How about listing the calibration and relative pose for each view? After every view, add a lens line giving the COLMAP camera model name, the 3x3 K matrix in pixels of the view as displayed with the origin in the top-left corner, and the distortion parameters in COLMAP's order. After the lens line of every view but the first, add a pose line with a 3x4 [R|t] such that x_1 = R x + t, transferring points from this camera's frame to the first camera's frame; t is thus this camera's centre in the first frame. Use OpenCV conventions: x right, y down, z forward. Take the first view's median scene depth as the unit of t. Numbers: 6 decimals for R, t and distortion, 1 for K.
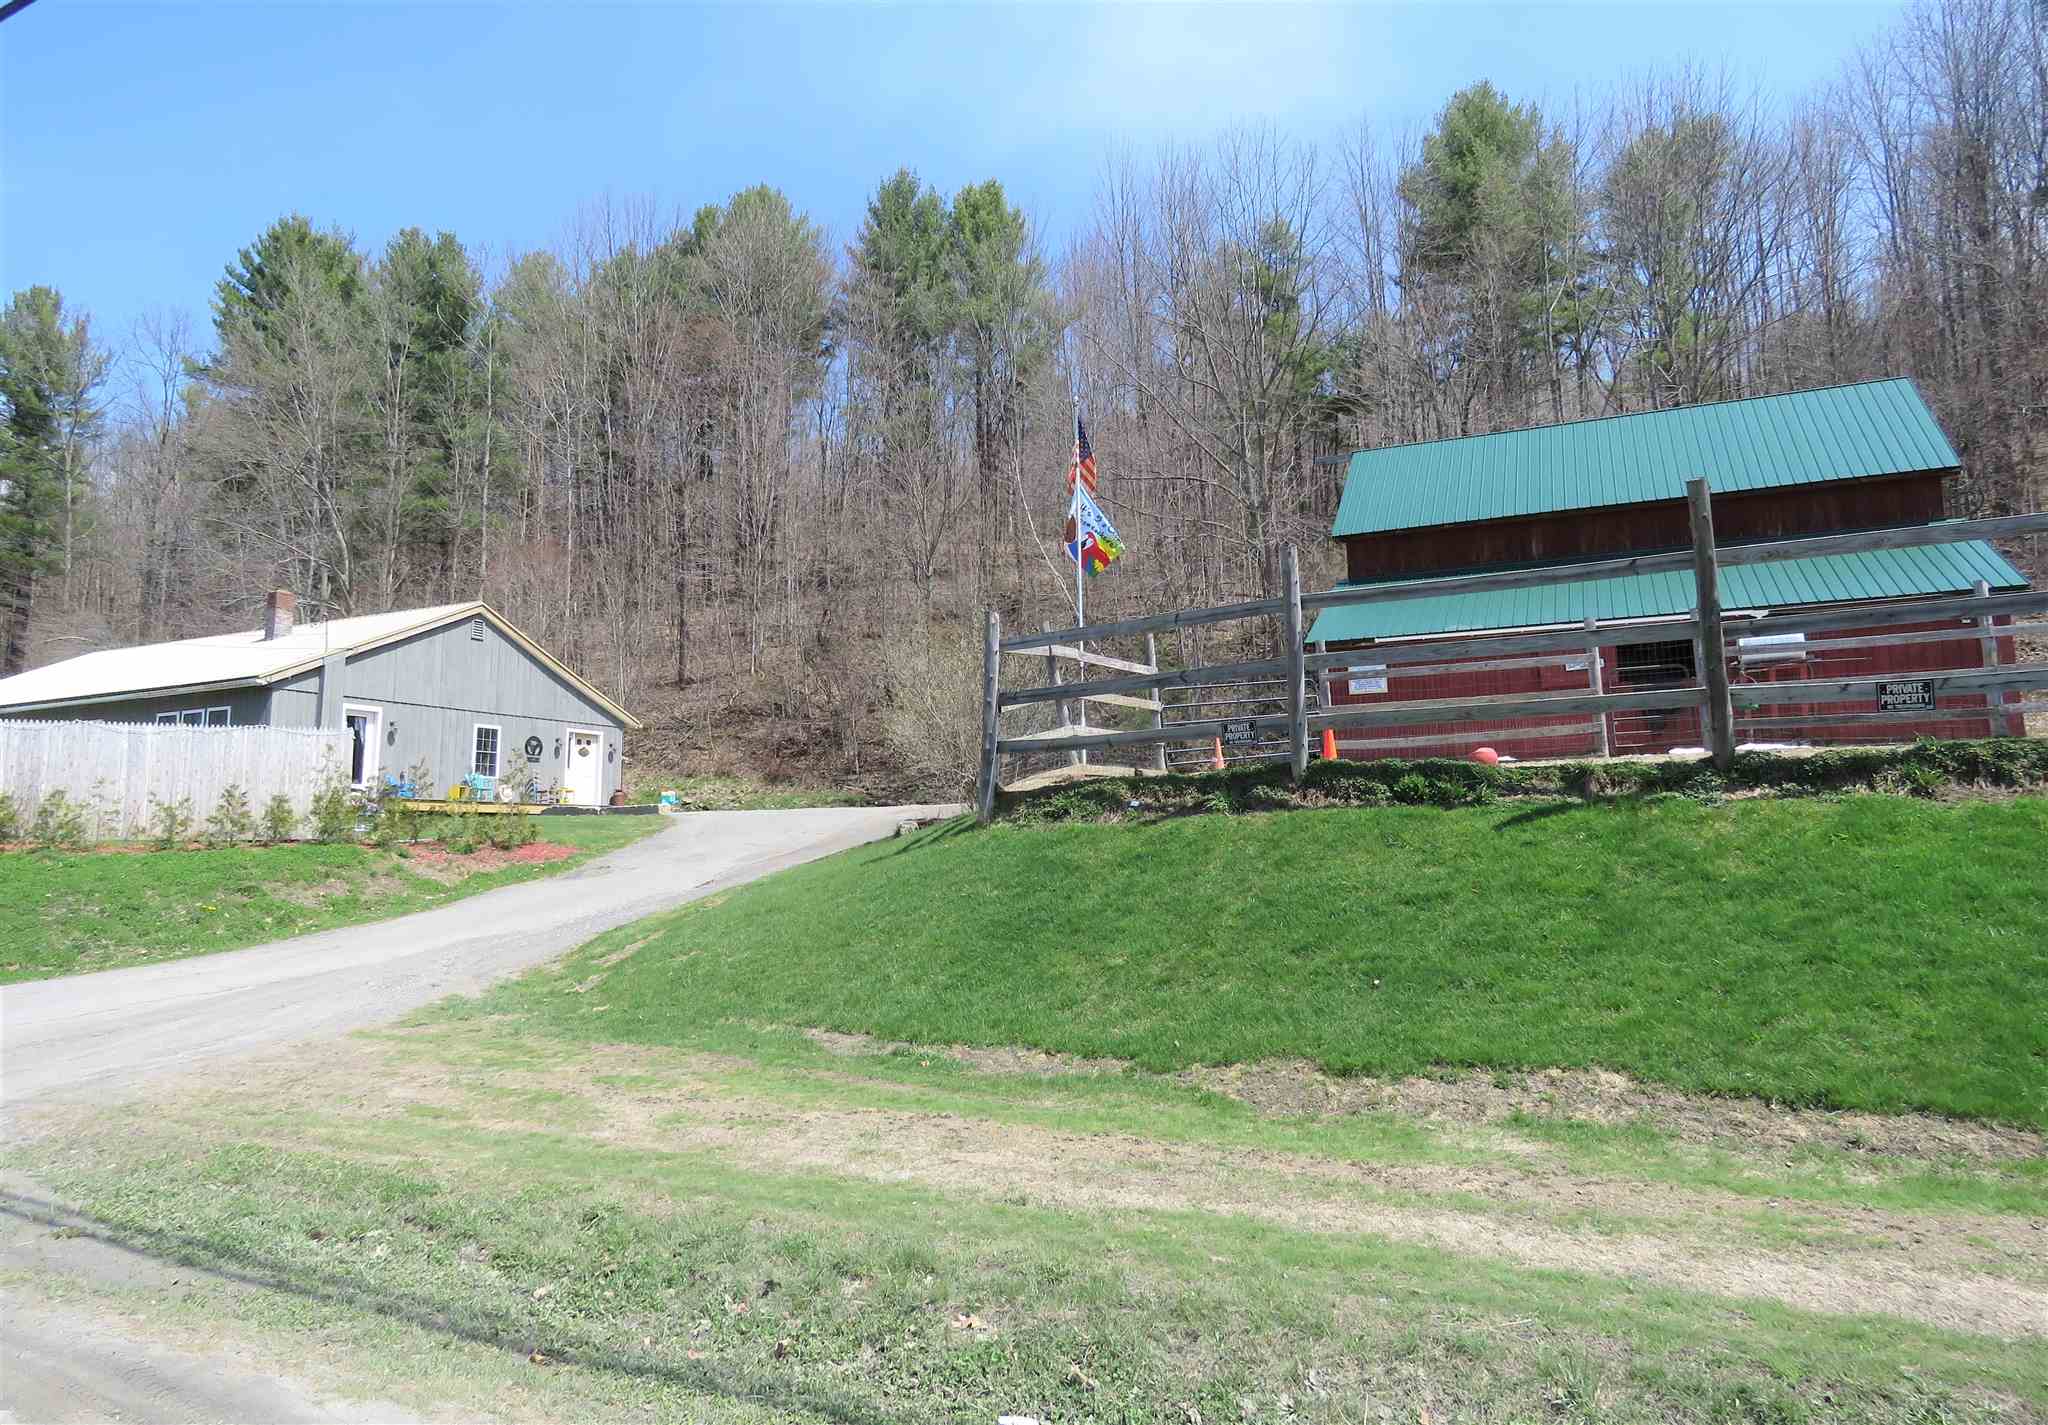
lens RADIAL K [[1343.8, 0, 1023.5], [0, 1343.8, 703.3], [0, 0, 1]] dist [0.001010, 0.000403]
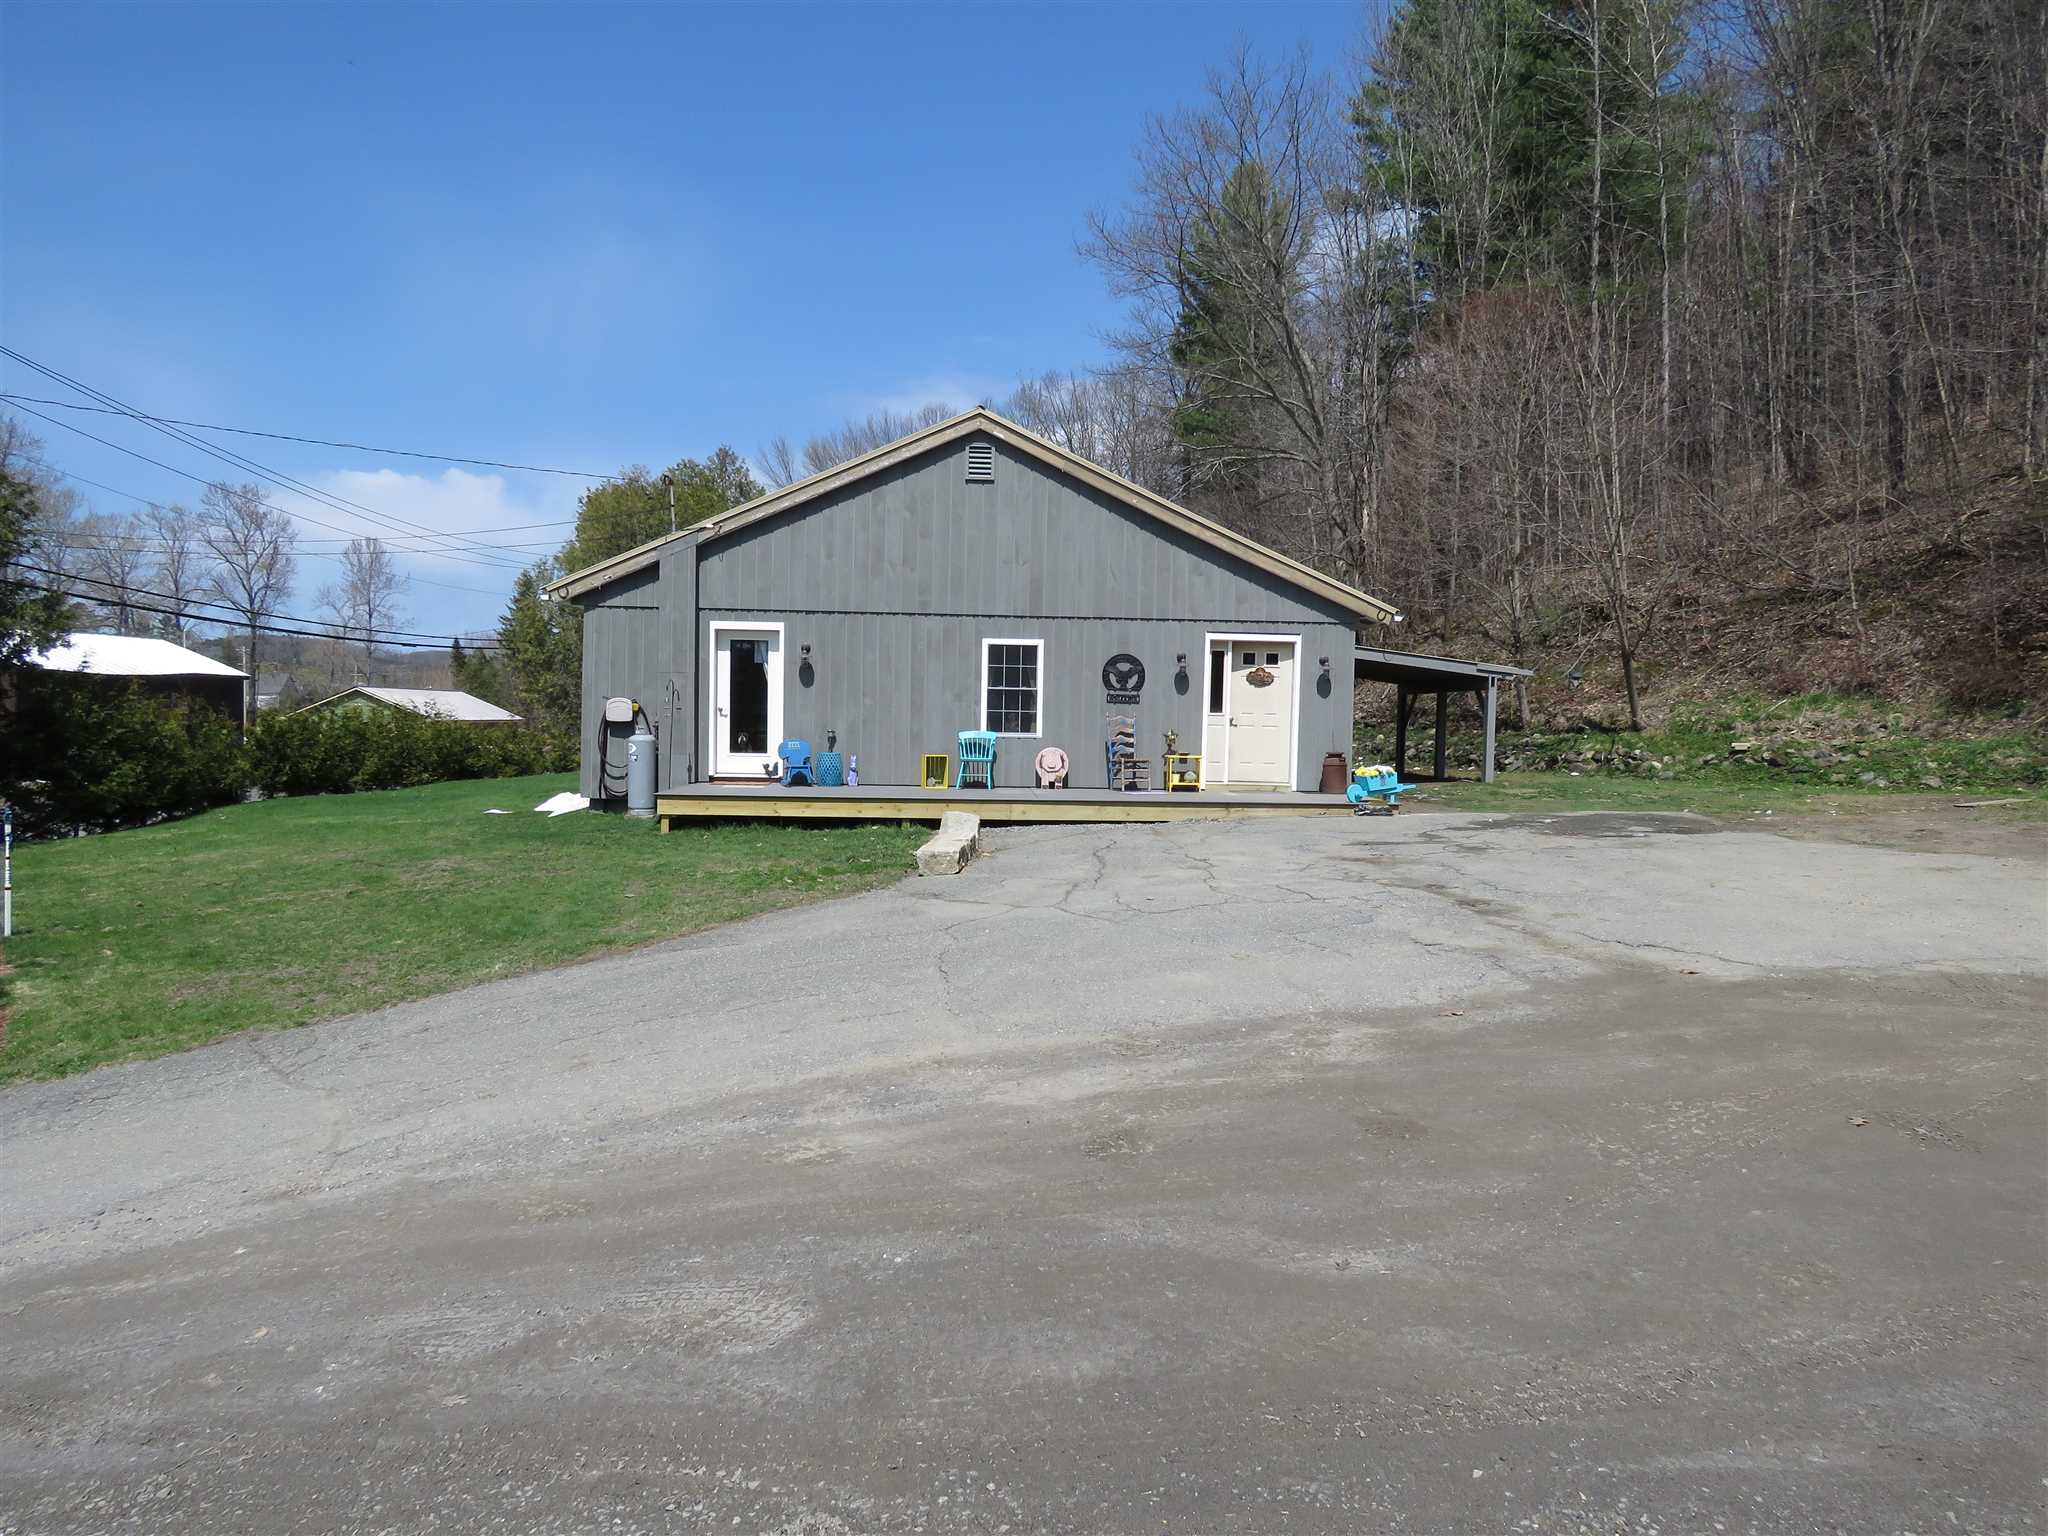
lens RADIAL K [[1288.7, 0, 1007.8], [0, 1288.7, 763.6], [0, 0, 1]] dist [-0.010324, -0.000005]
pose [[0.492153, 0.054916, -0.868775, 0.049234], [0.073475, 0.991826, 0.104317, 0.011267], [0.867402, -0.115174, 0.484095, 0.718737]]
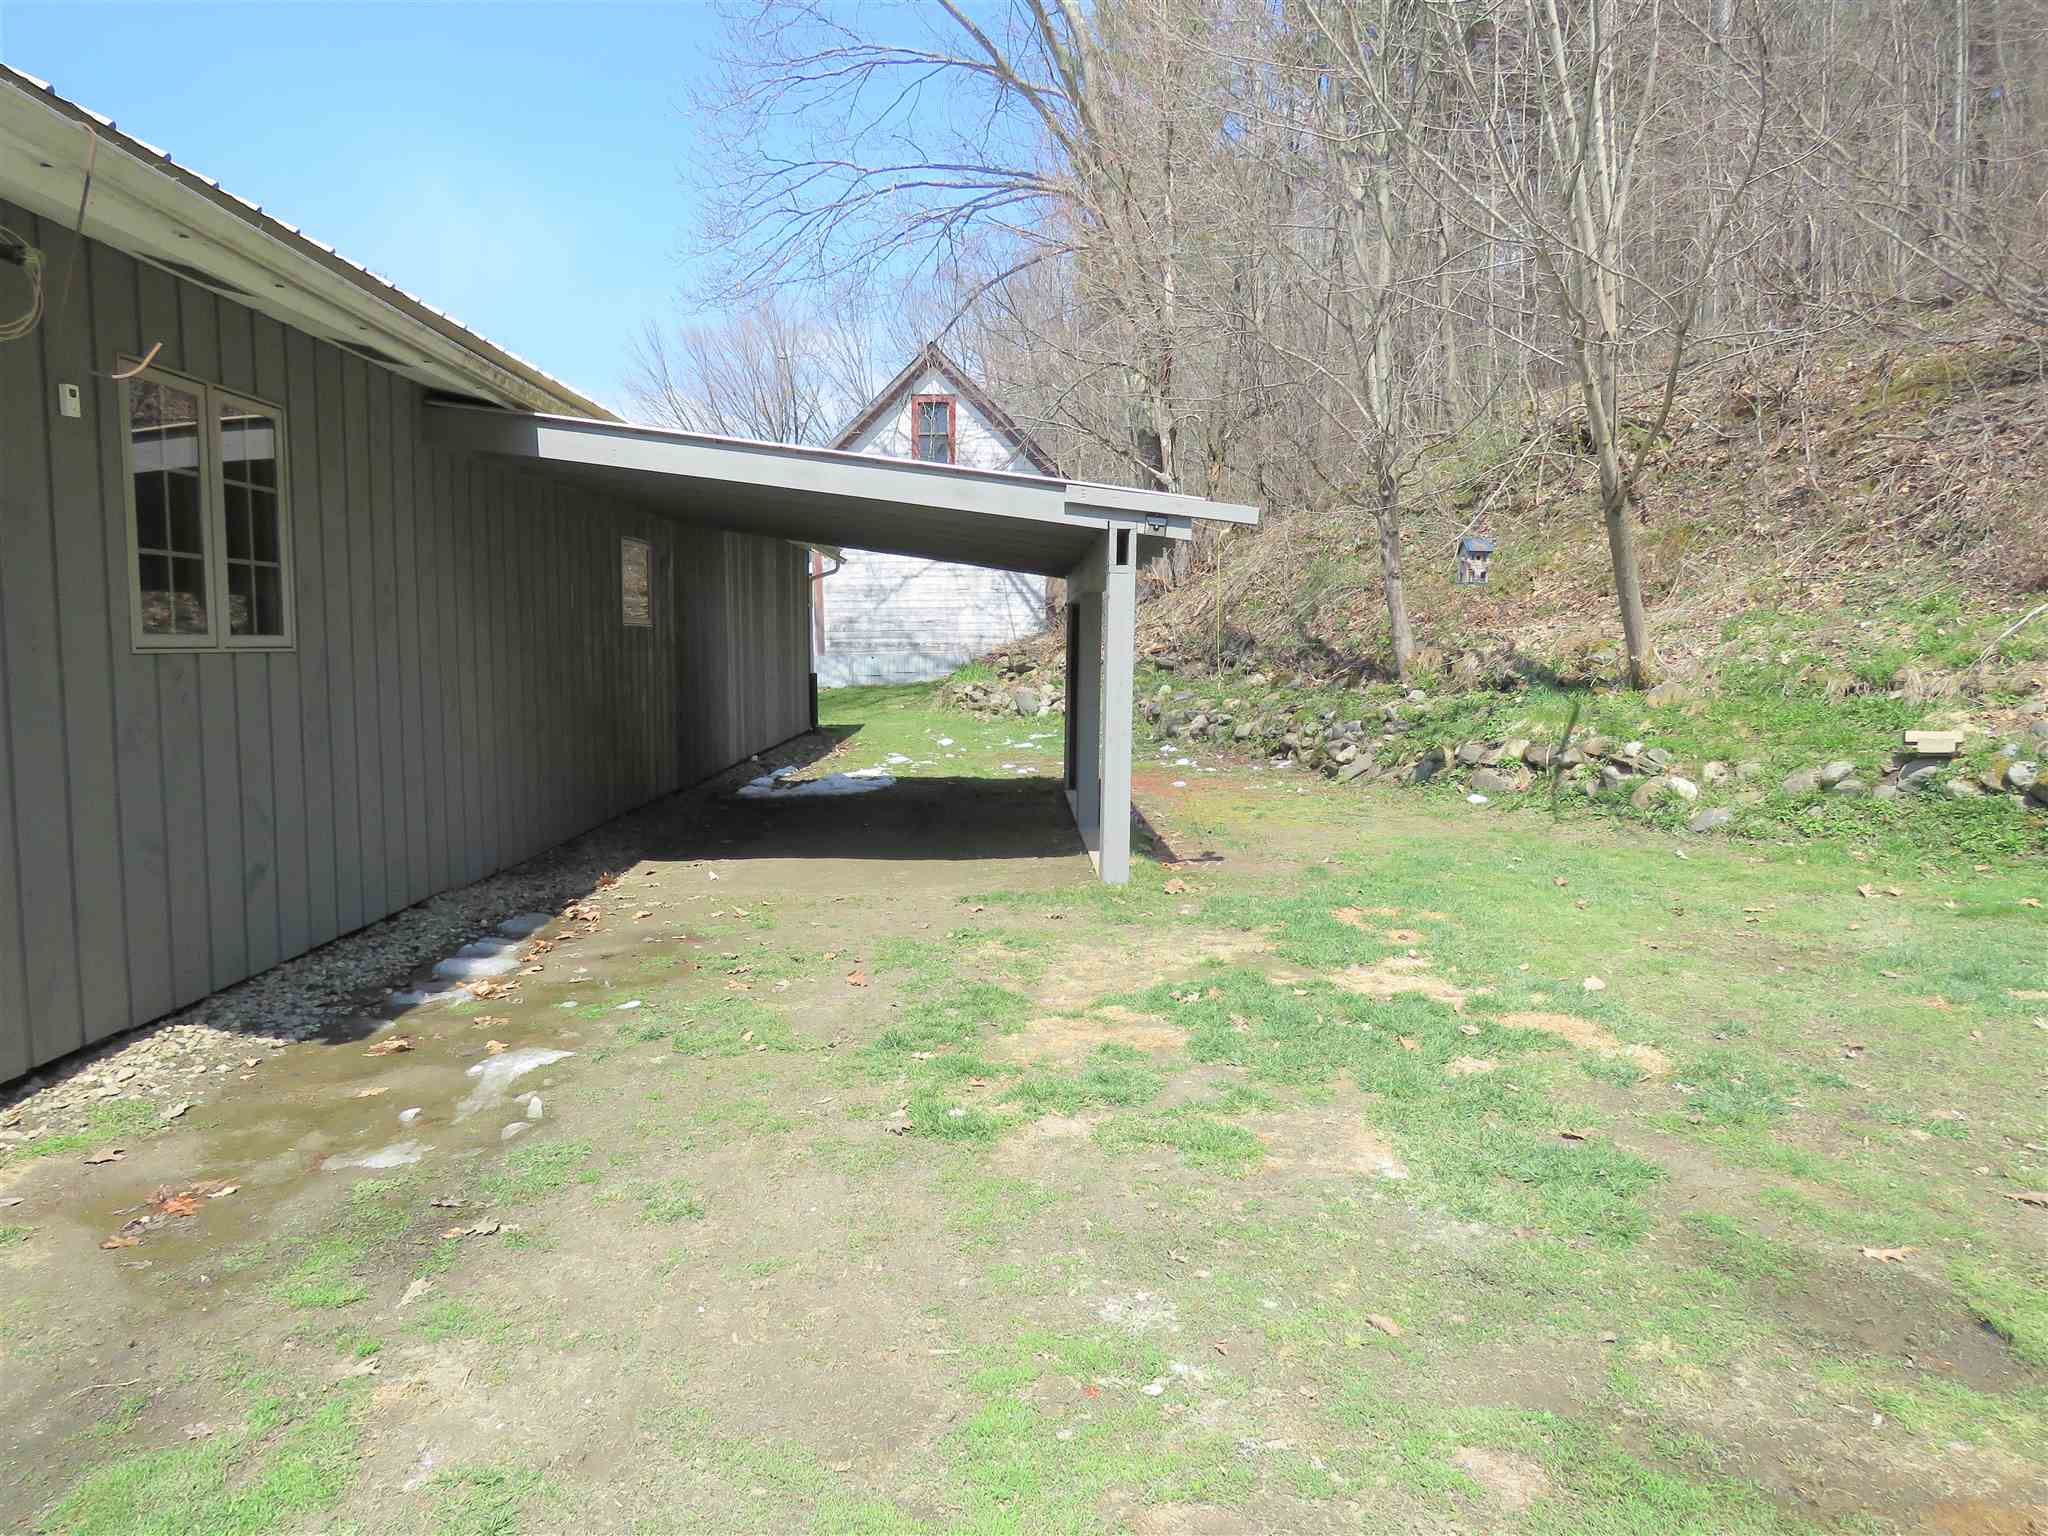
lens RADIAL K [[1288.7, 0, 989.3], [0, 1288.7, 775.5], [0, 0, 1]] dist [-0.010324, -0.000005]
pose [[0.461257, 0.107714, -0.880704, -0.215373], [0.085036, 0.982668, 0.164721, 0.053399], [0.883182, -0.150870, 0.444103, 1.116277]]
